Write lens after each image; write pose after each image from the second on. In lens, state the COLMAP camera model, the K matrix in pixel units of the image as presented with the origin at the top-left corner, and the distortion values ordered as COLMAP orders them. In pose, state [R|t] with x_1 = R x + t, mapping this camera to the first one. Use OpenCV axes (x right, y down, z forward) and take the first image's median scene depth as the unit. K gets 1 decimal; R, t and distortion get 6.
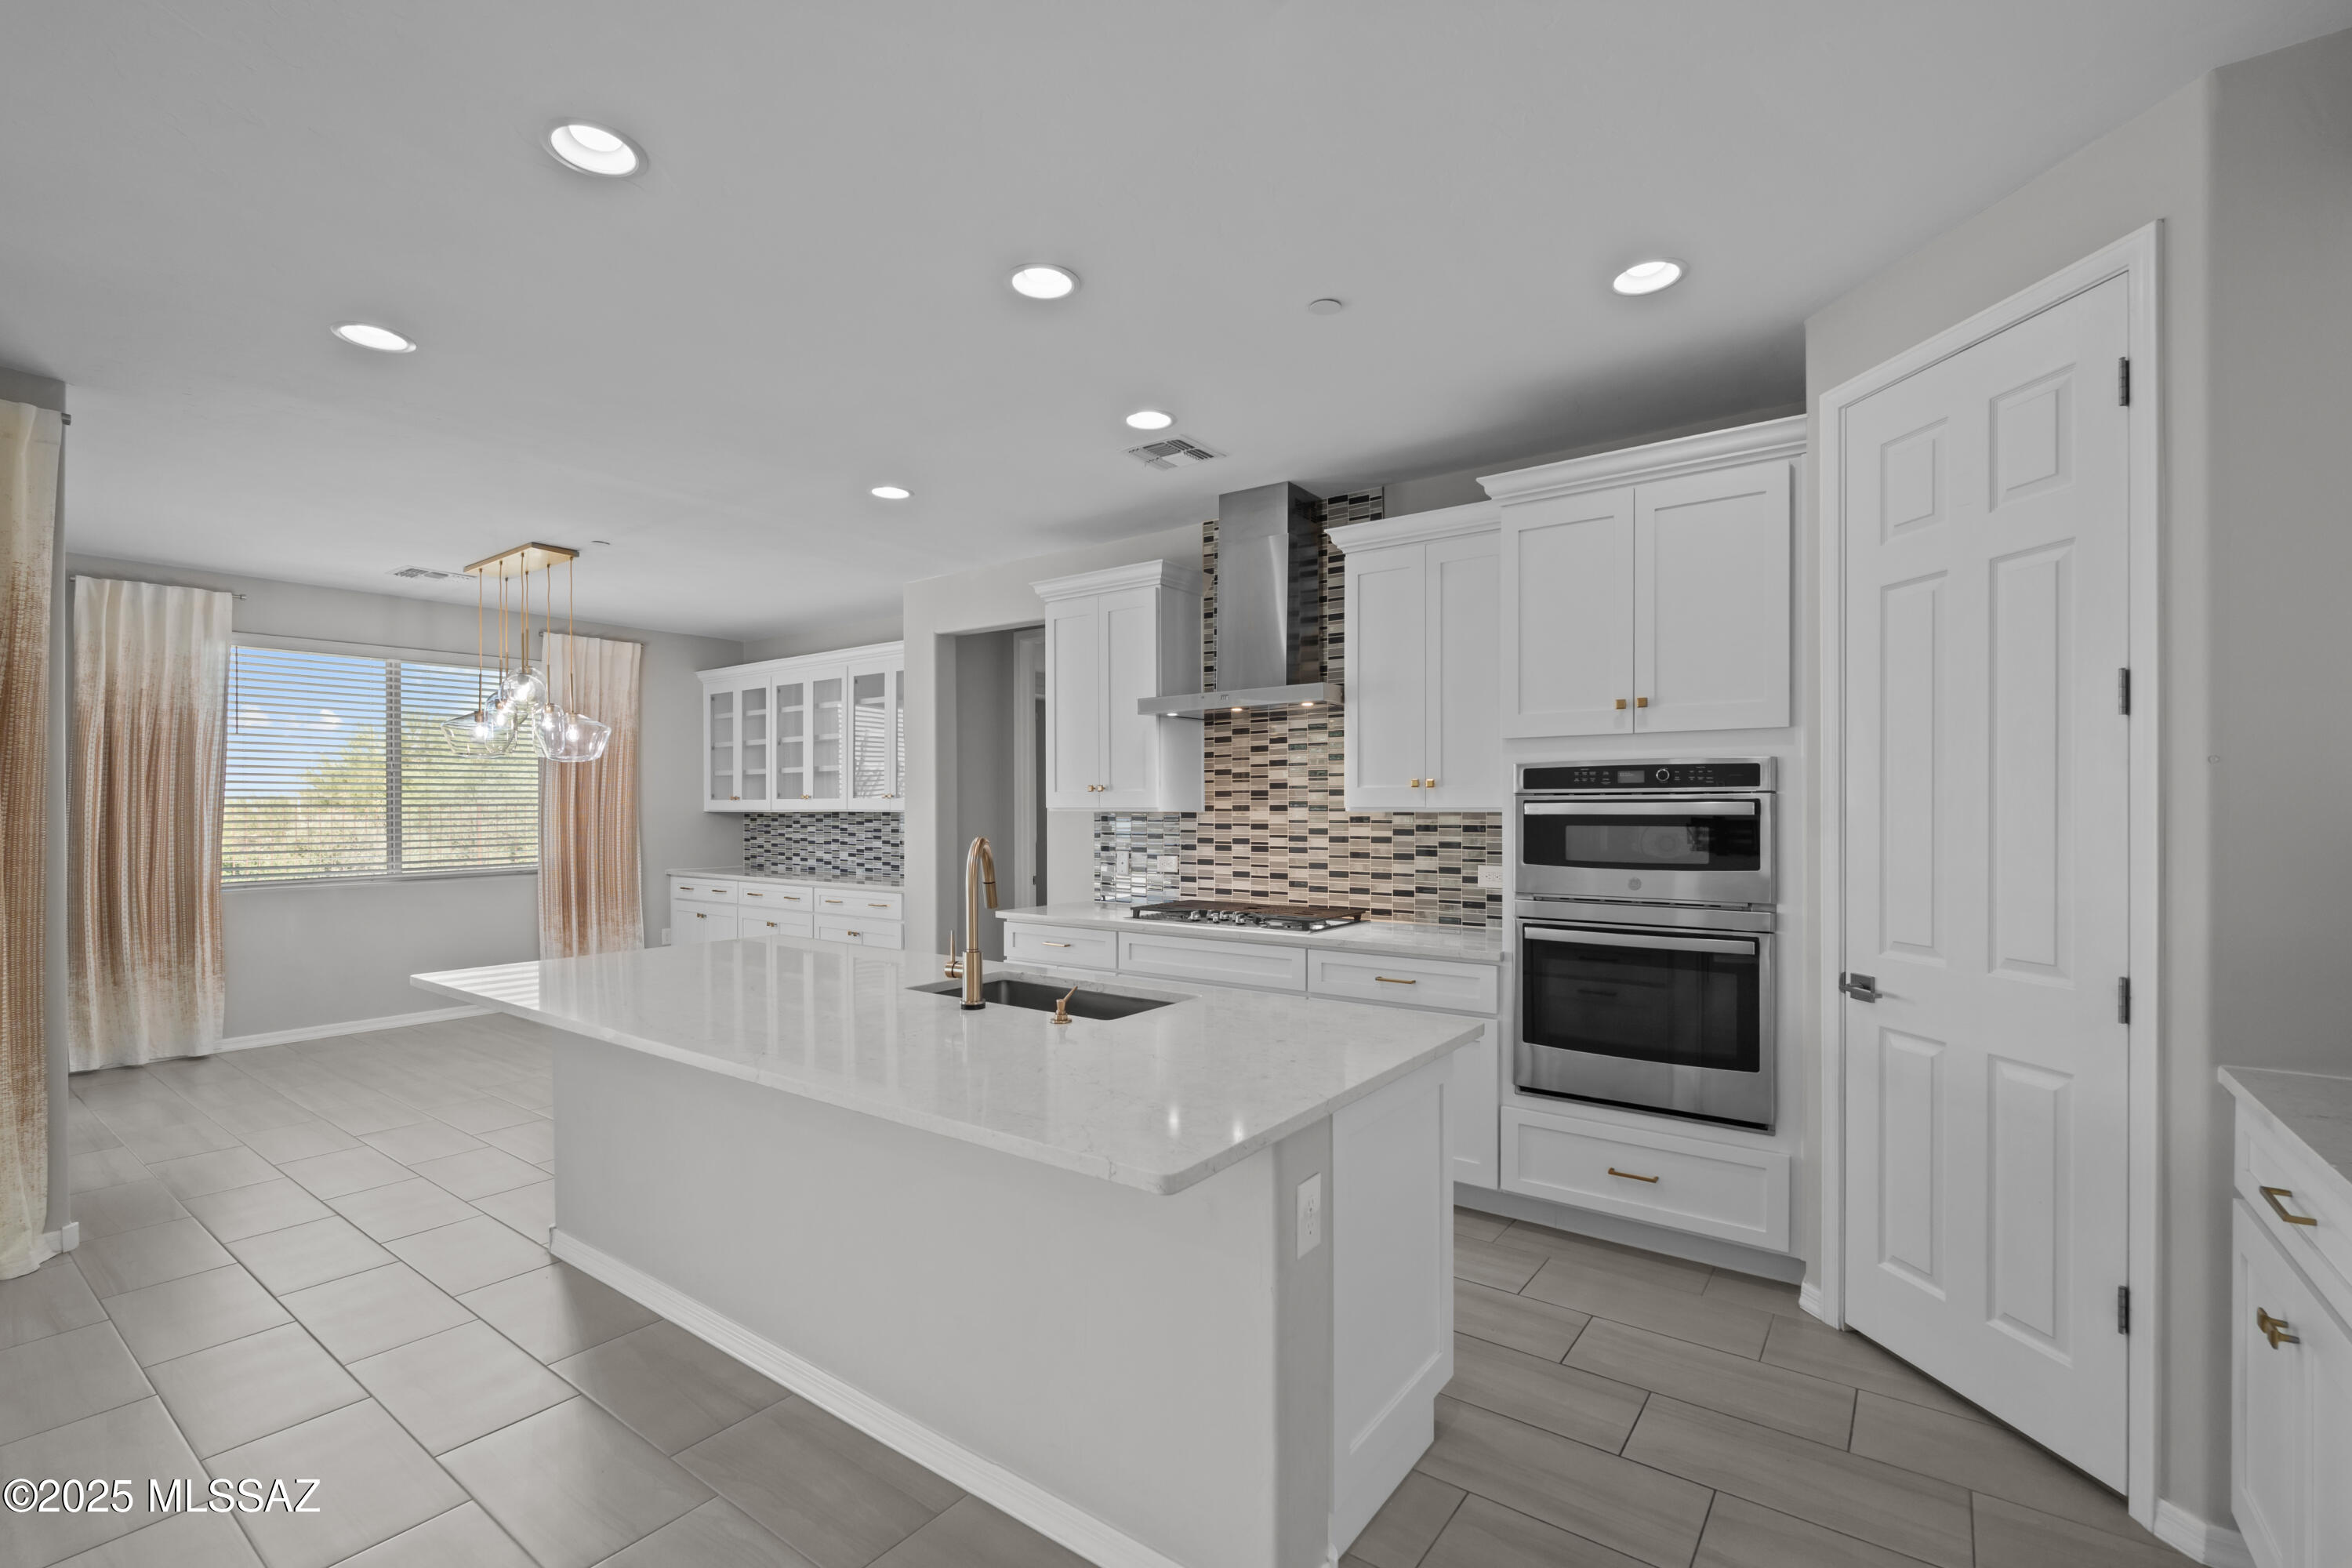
lens RADIAL K [[1029.3, 0, 1174.6], [0, 1029.3, 803.6], [0, 0, 1]] dist [0.002614, 0.000384]
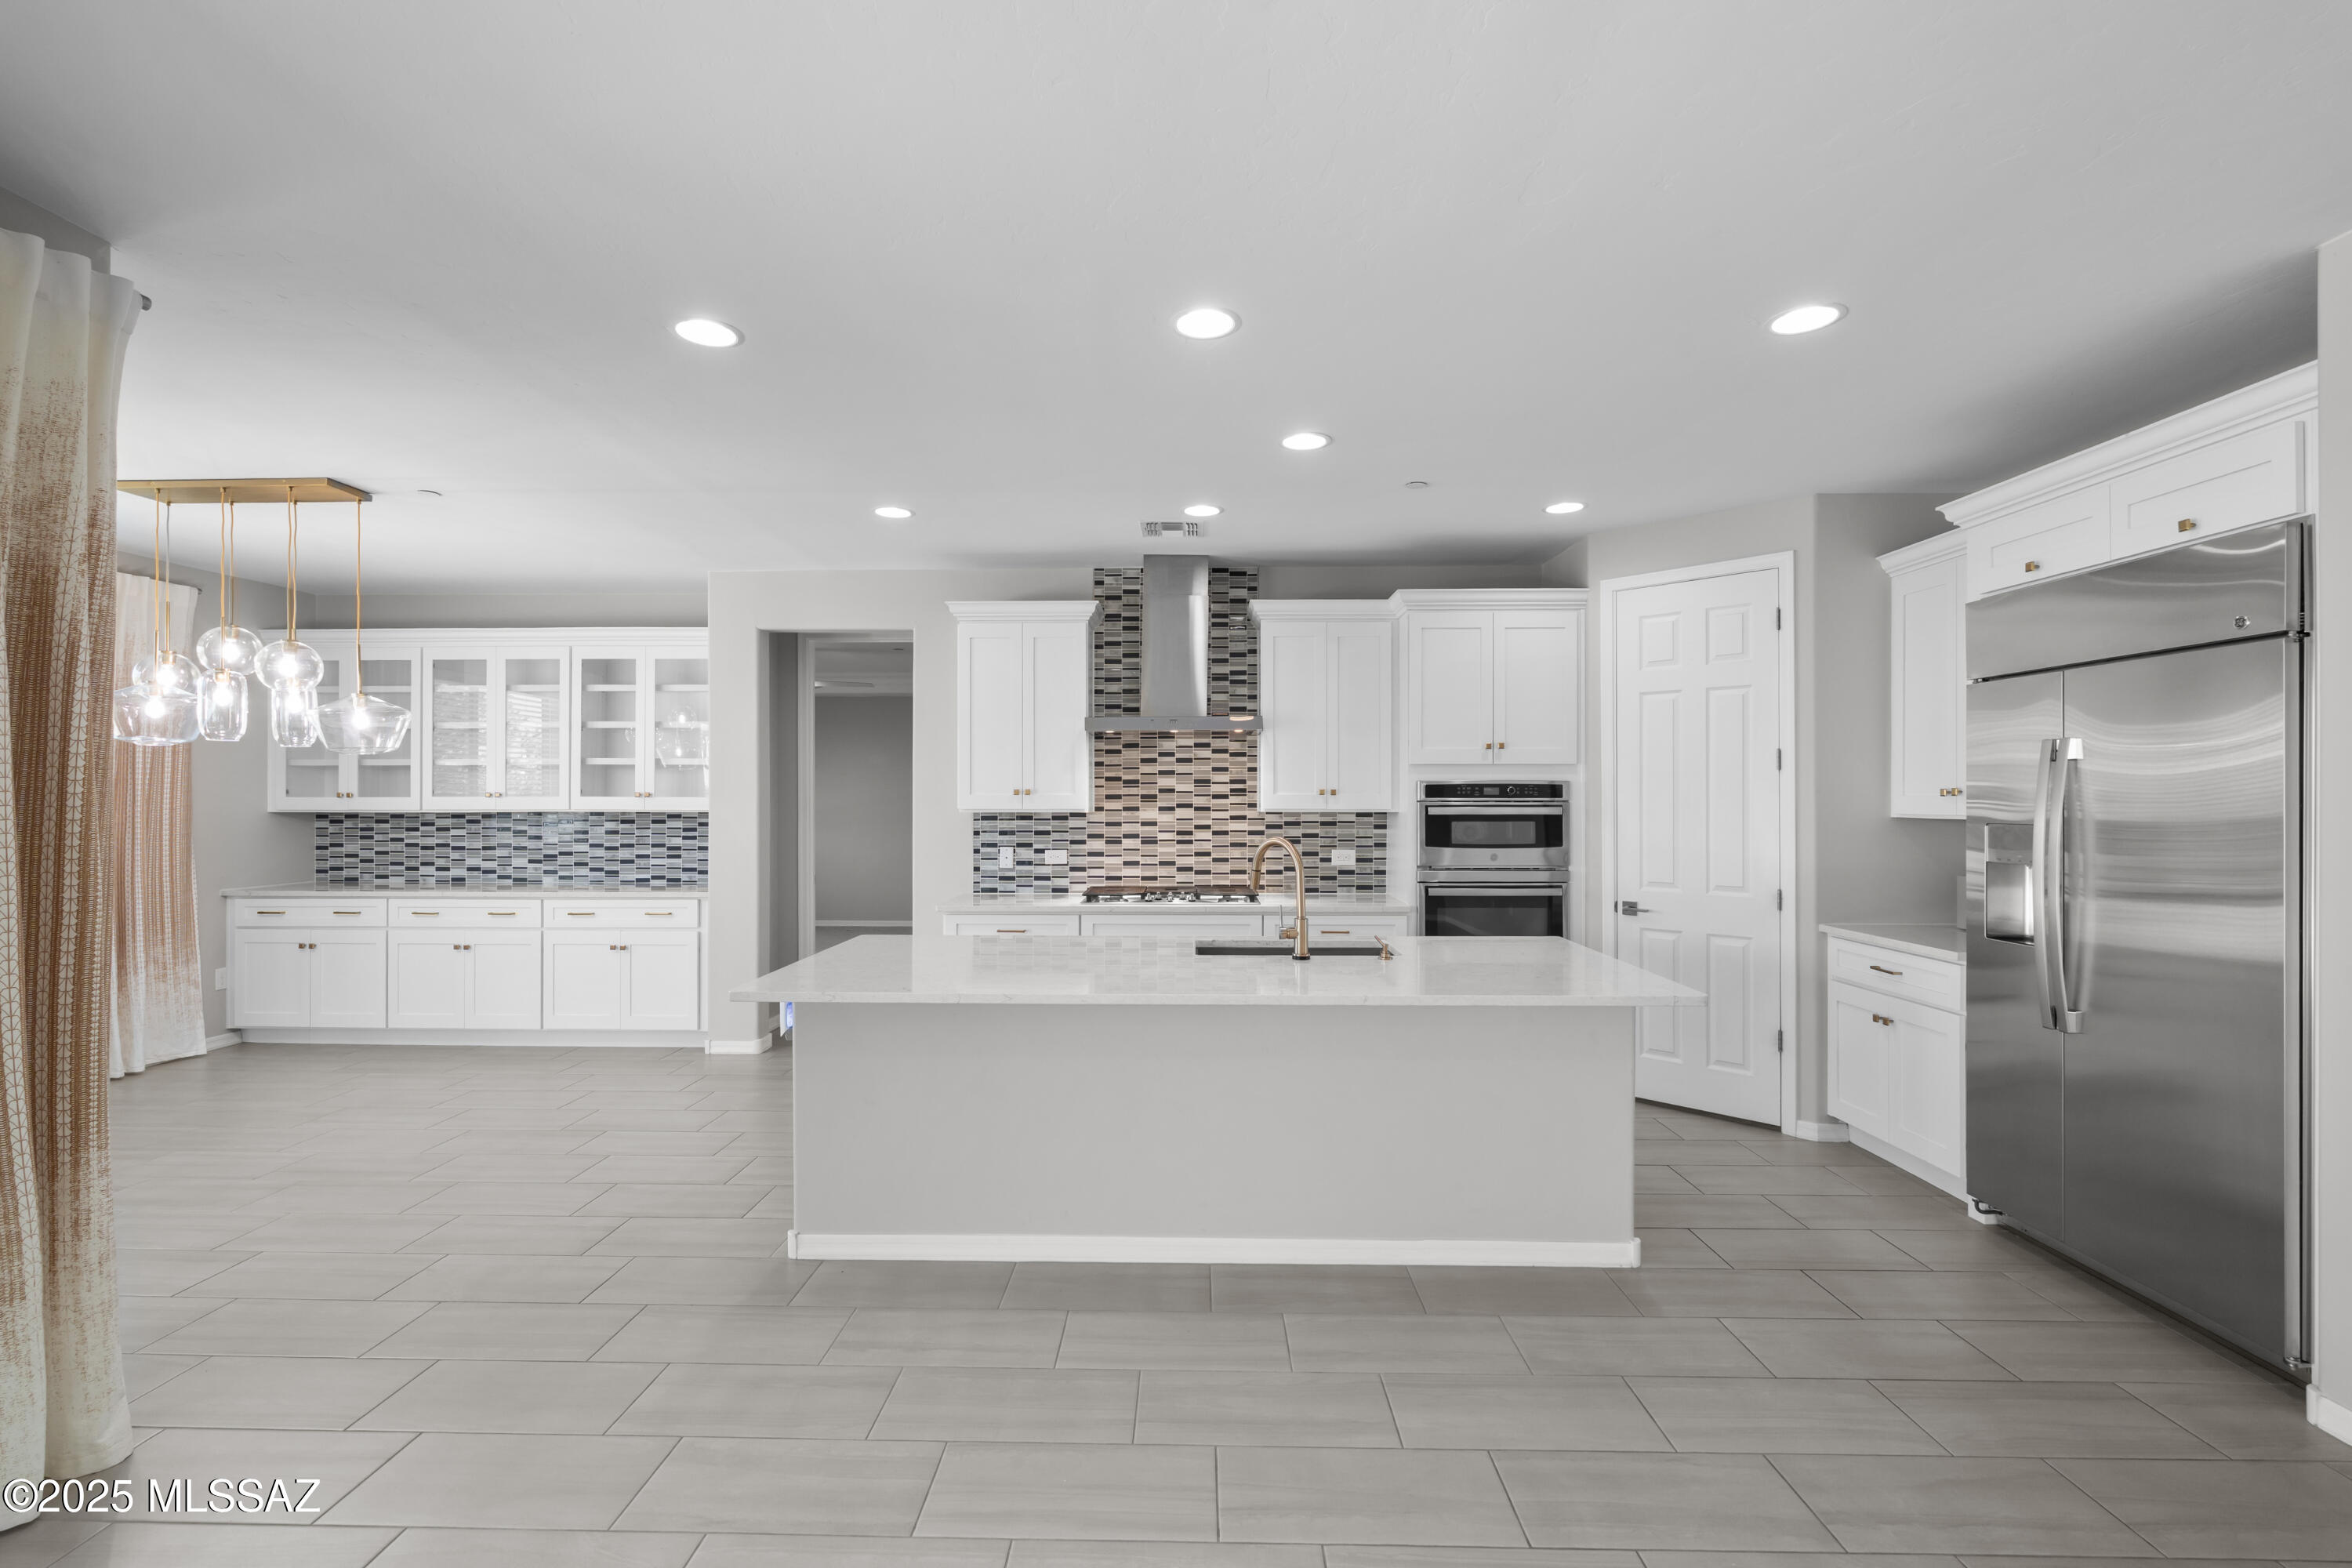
lens RADIAL K [[1029.3, 0, 1172.9], [0, 1029.3, 785.9], [0, 0, 1]] dist [0.002614, 0.000384]
pose [[0.819194, 0.007476, 0.573468, -0.624624], [-0.003305, 0.999960, -0.008314, -0.013267], [-0.573507, 0.004916, 0.819186, -0.025533]]
